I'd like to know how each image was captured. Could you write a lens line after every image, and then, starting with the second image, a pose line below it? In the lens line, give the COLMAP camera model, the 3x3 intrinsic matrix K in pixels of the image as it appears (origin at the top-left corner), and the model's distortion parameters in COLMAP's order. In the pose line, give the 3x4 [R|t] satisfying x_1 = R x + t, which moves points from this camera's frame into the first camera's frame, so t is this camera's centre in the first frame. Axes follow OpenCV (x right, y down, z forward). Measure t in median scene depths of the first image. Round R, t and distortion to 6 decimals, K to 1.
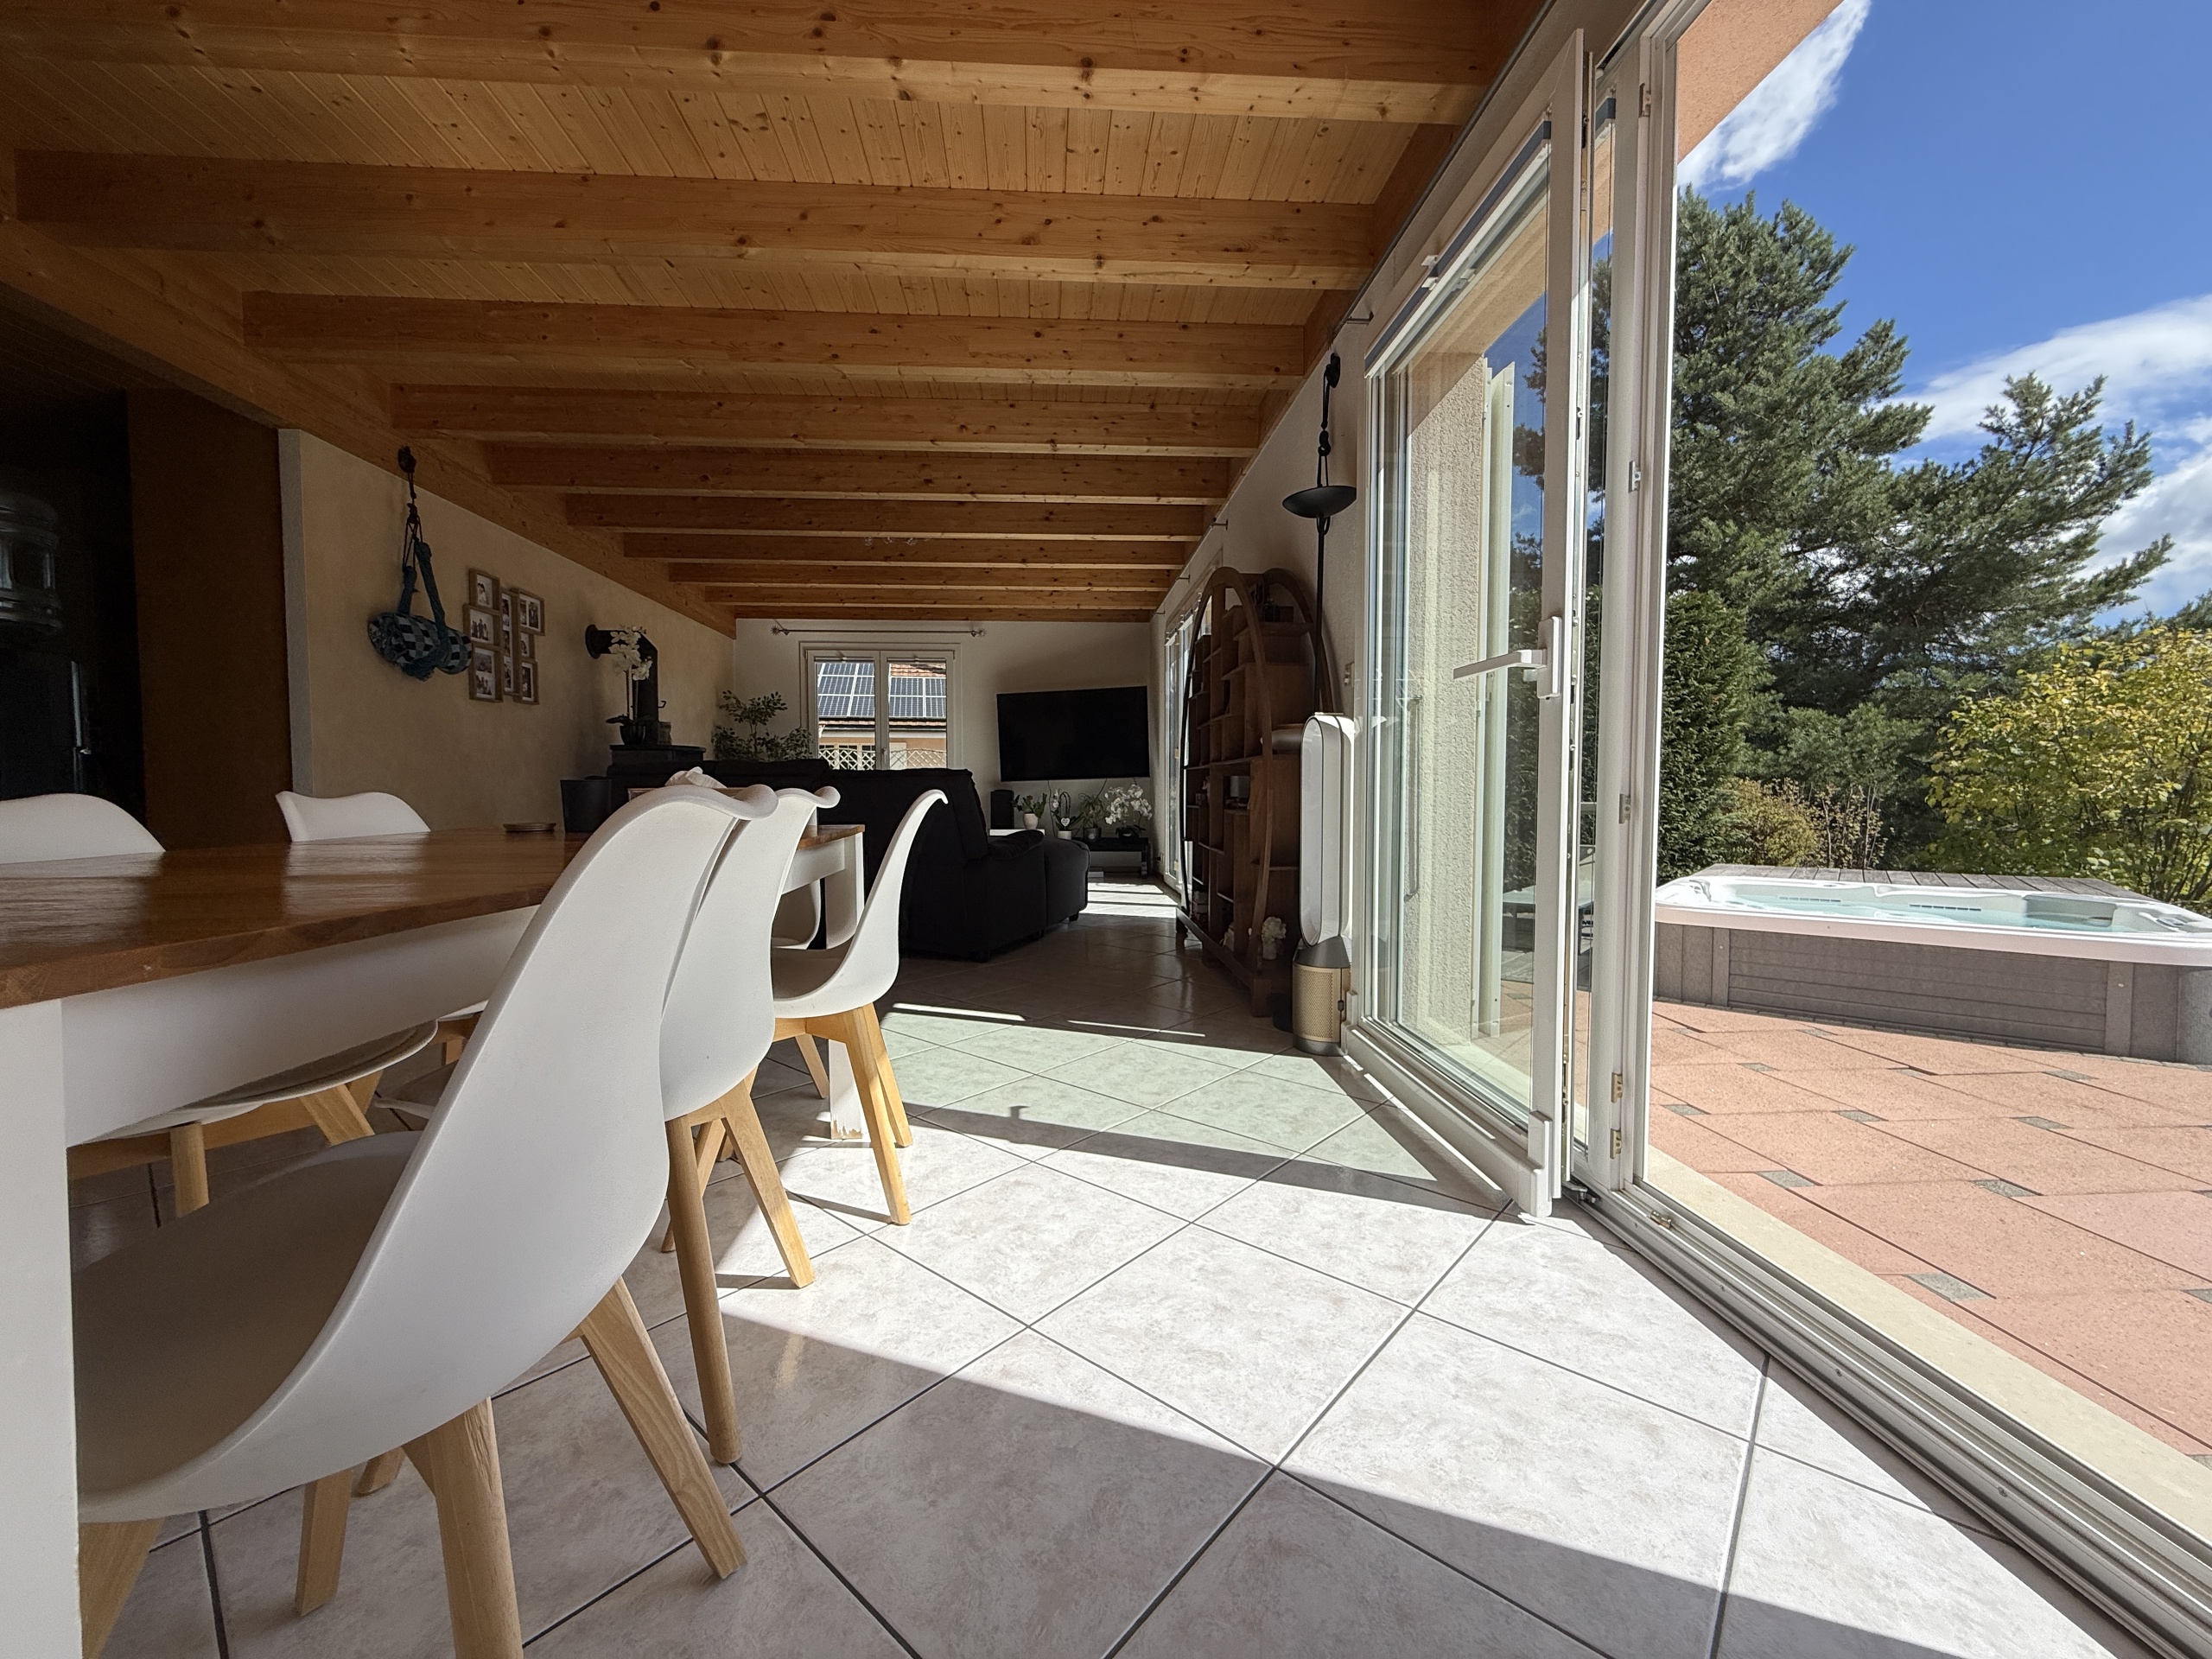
lens RADIAL K [[880.4, 0, 1100.1], [0, 880.4, 824.3], [0, 0, 1]] dist [0.001018, -0.000082]
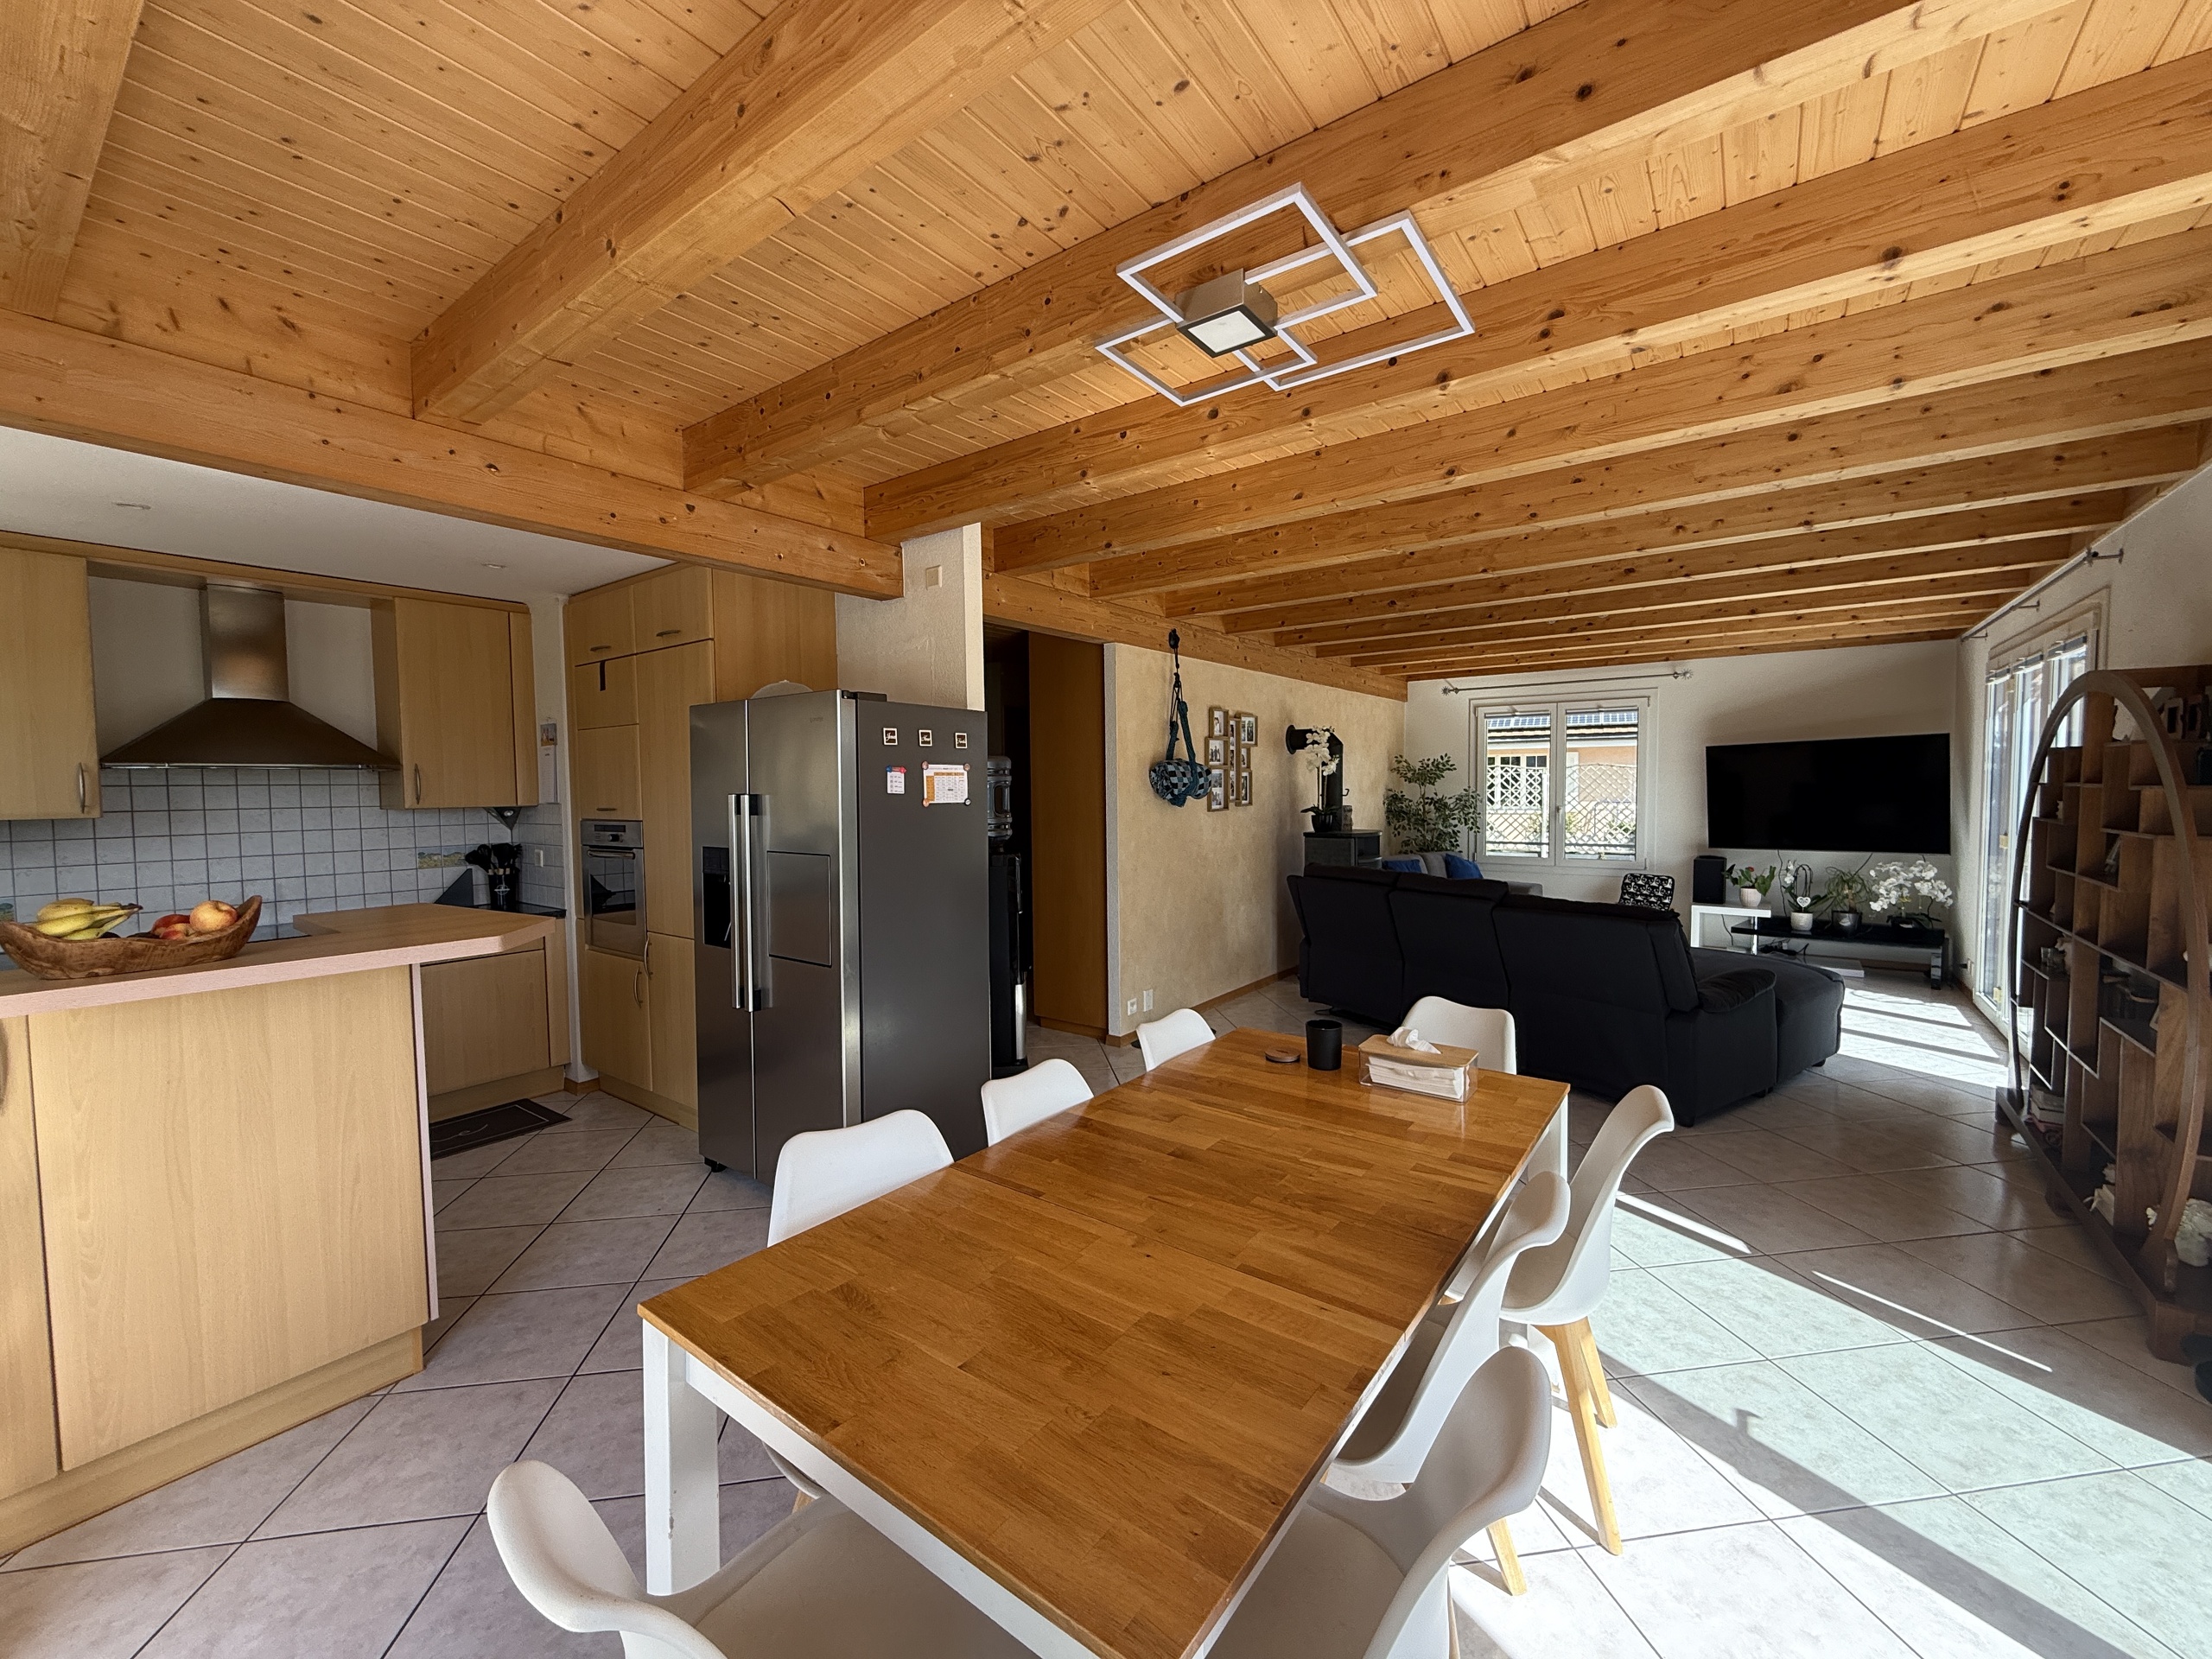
lens RADIAL K [[880.4, 0, 1108.1], [0, 880.4, 827.8], [0, 0, 1]] dist [0.001018, -0.000082]
pose [[0.763324, 0.025213, -0.645523, -0.014131], [-0.017632, 0.999679, 0.018197, -0.155591], [0.645775, -0.002508, 0.763524, -0.056760]]
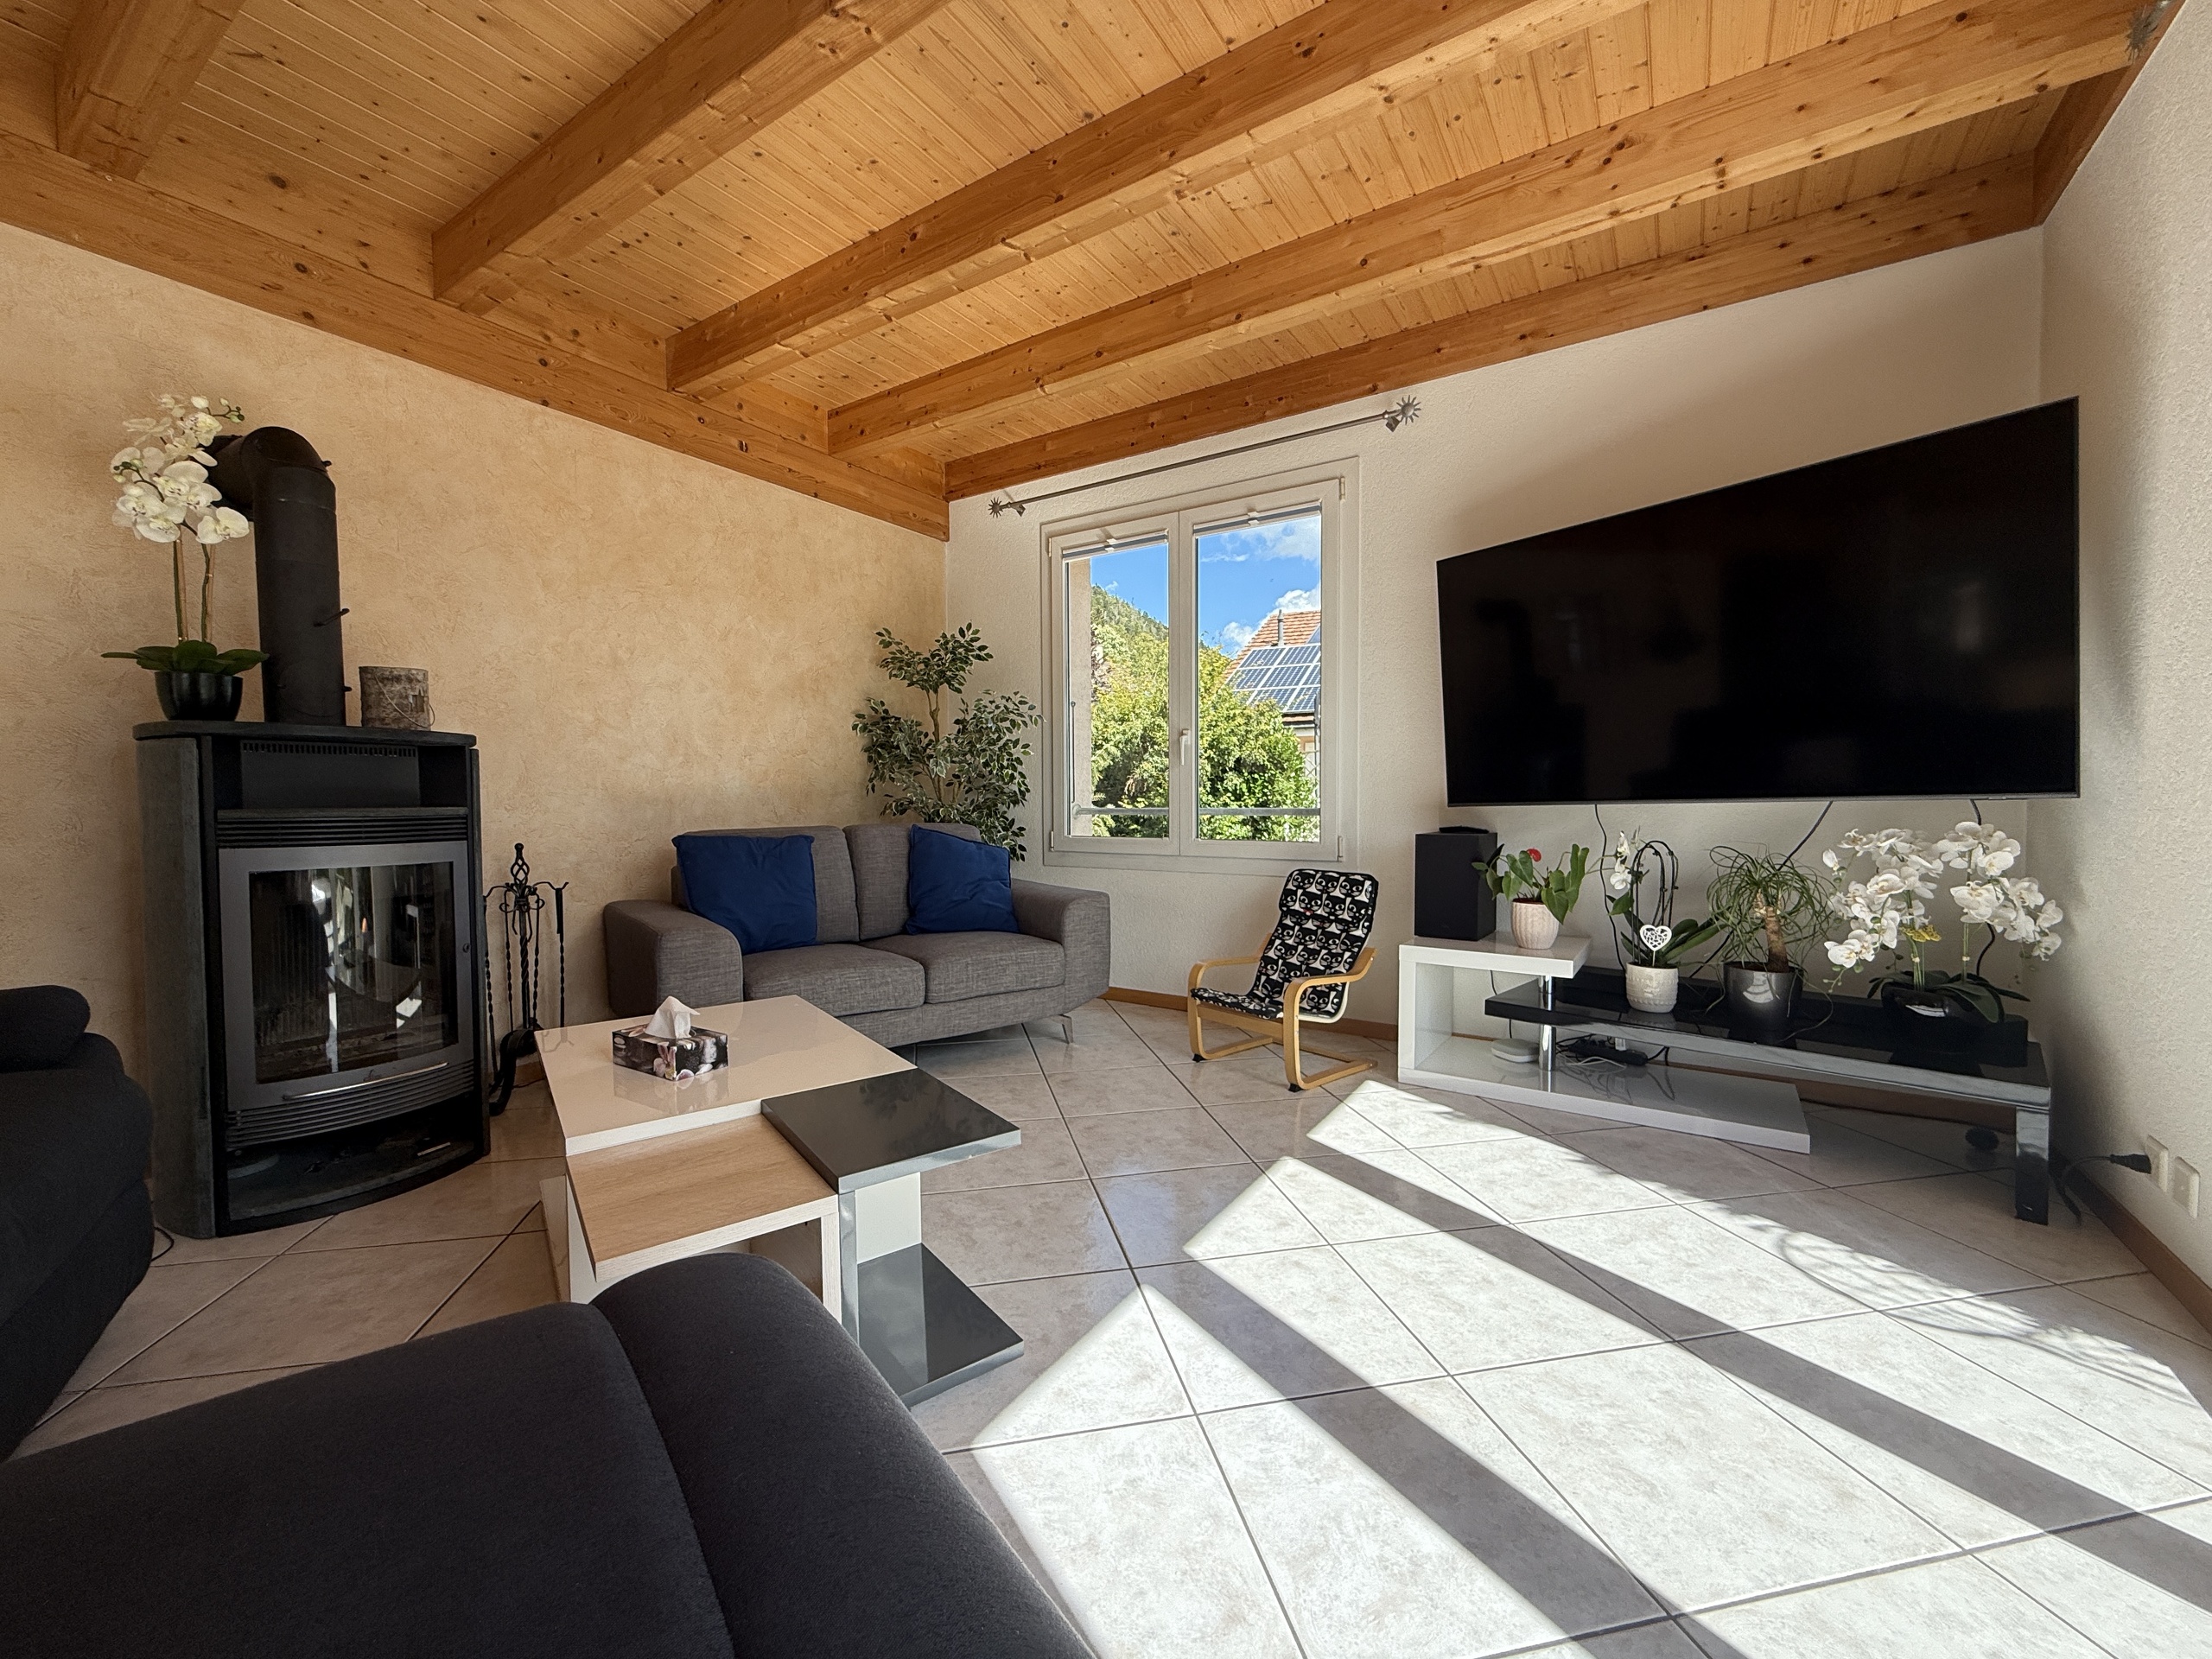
lens RADIAL K [[880.4, 0, 1110.6], [0, 880.4, 826.9], [0, 0, 1]] dist [0.001018, -0.000082]
pose [[0.799589, 0.017968, -0.600279, -0.015901], [-0.017105, 0.999828, 0.007144, -0.085703], [0.600304, 0.004556, 0.799759, 1.338564]]
